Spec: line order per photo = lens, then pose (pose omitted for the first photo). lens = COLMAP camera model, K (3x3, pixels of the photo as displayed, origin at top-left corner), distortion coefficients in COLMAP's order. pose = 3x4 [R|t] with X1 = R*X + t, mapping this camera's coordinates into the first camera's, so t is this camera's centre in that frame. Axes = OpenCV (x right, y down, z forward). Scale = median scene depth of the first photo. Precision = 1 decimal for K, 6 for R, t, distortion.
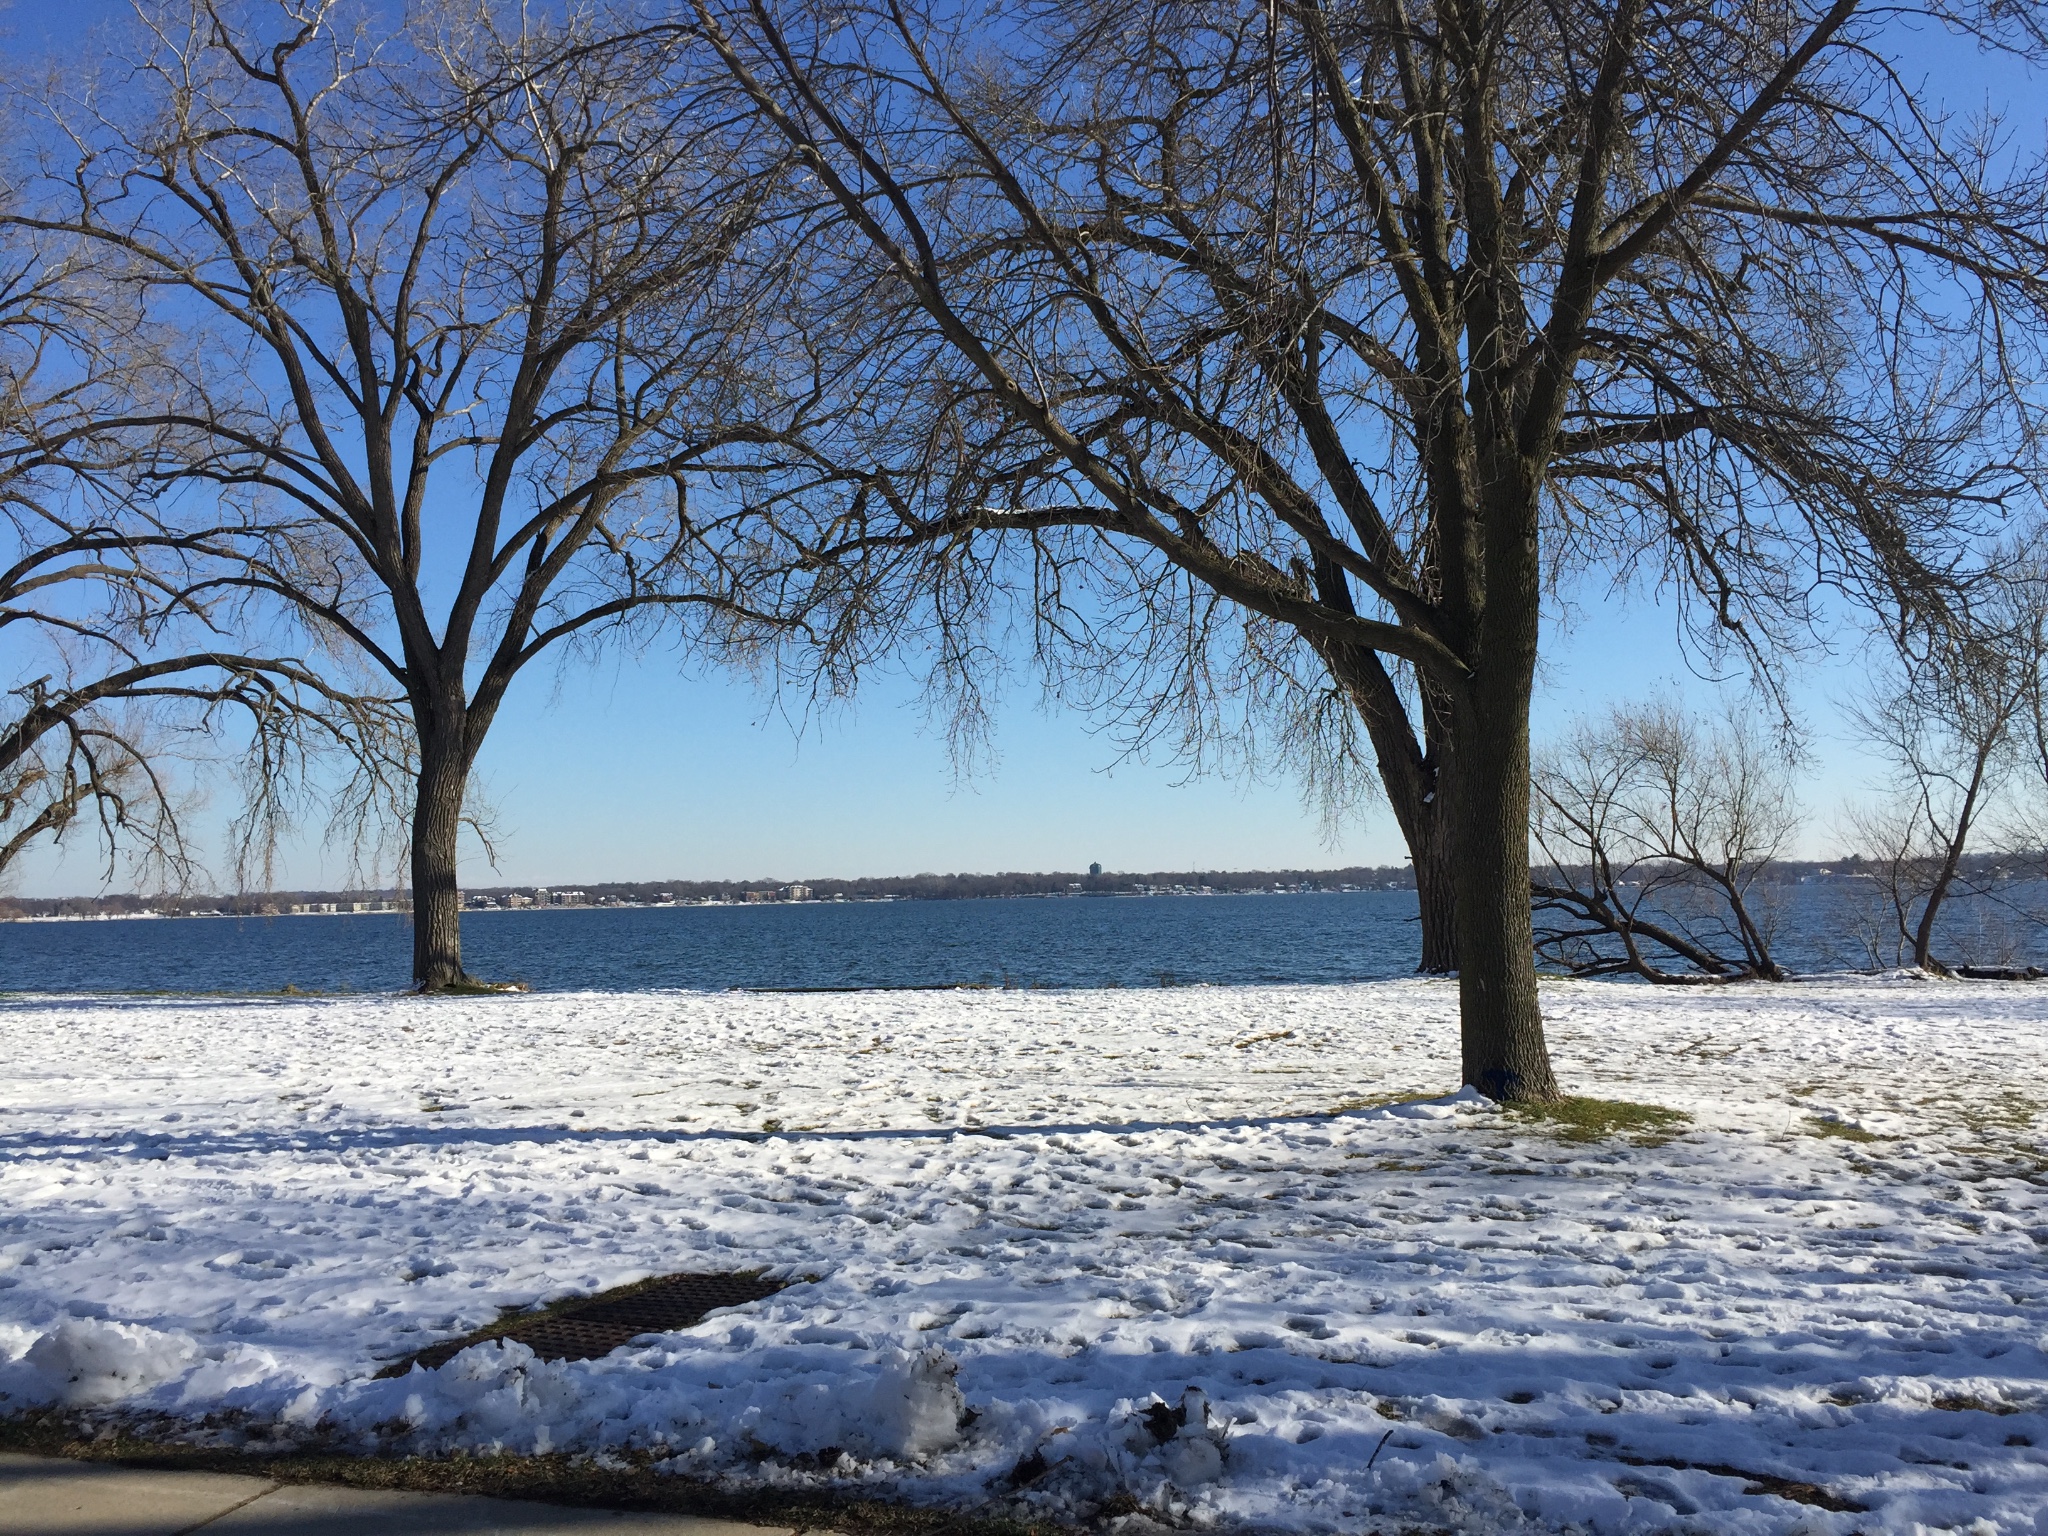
lens RADIAL K [[1750.2, 0, 1026.4], [0, 1750.2, 728.3], [0, 0, 1]] dist [0.072184, -0.096511]
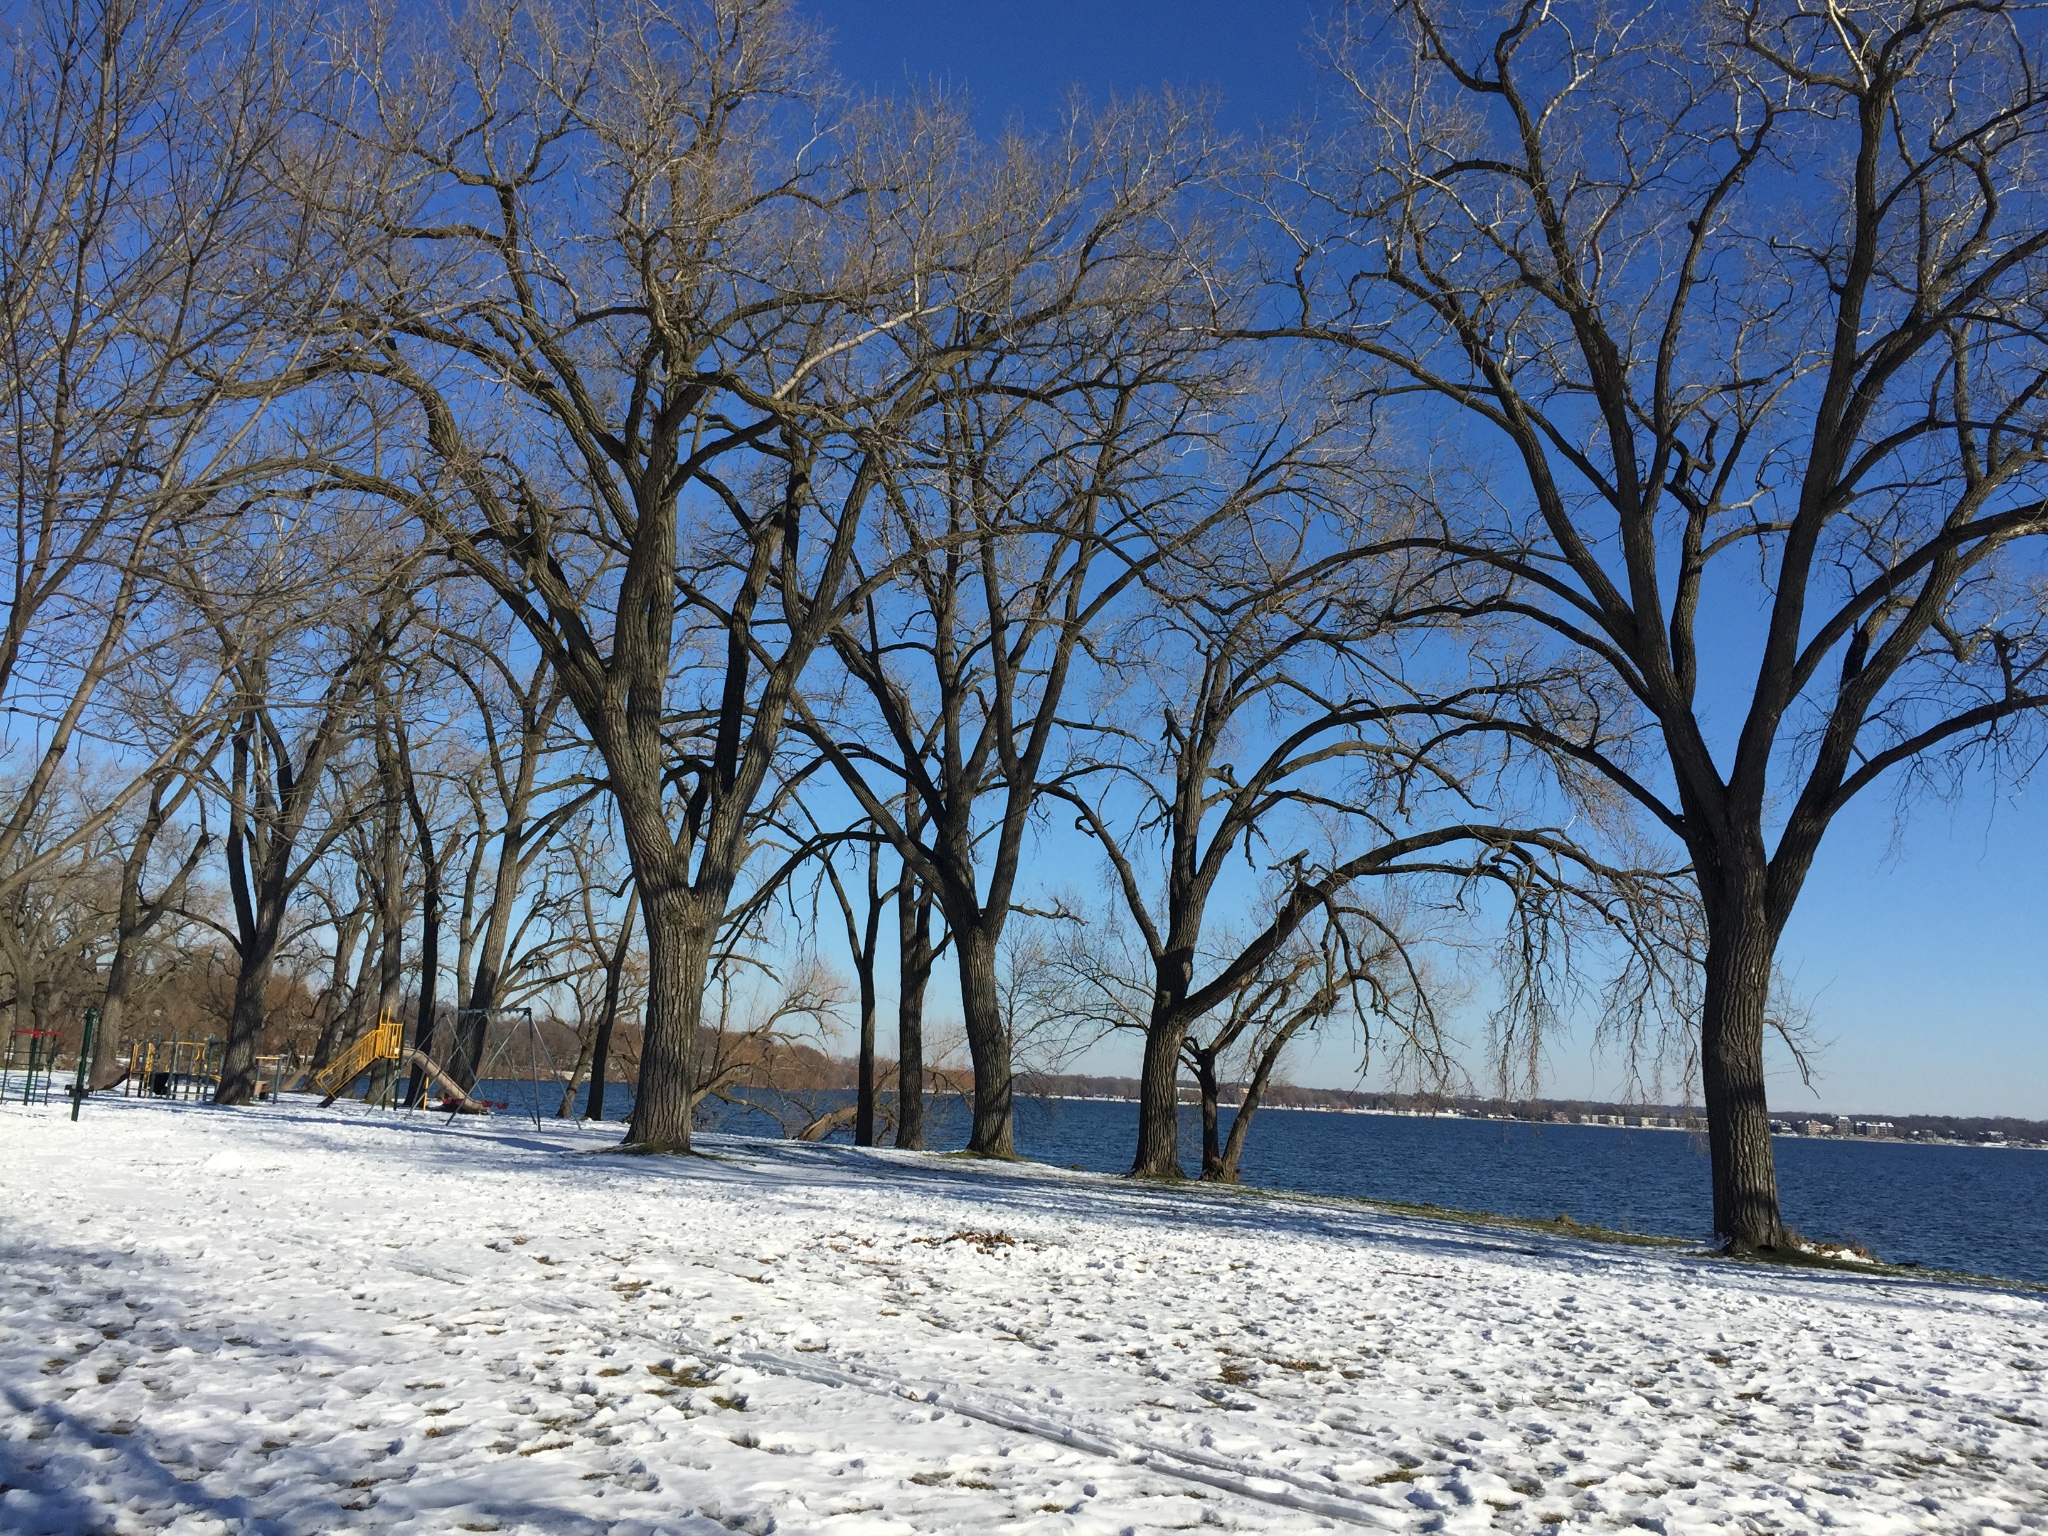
lens RADIAL K [[1750.2, 0, 1026.4], [0, 1750.2, 728.3], [0, 0, 1]] dist [0.072184, -0.096511]
pose [[0.769143, -0.073514, -0.634835, -0.063066], [-0.002543, 0.993002, -0.118070, 0.016186], [0.639072, 0.092427, 0.763573, 0.175905]]
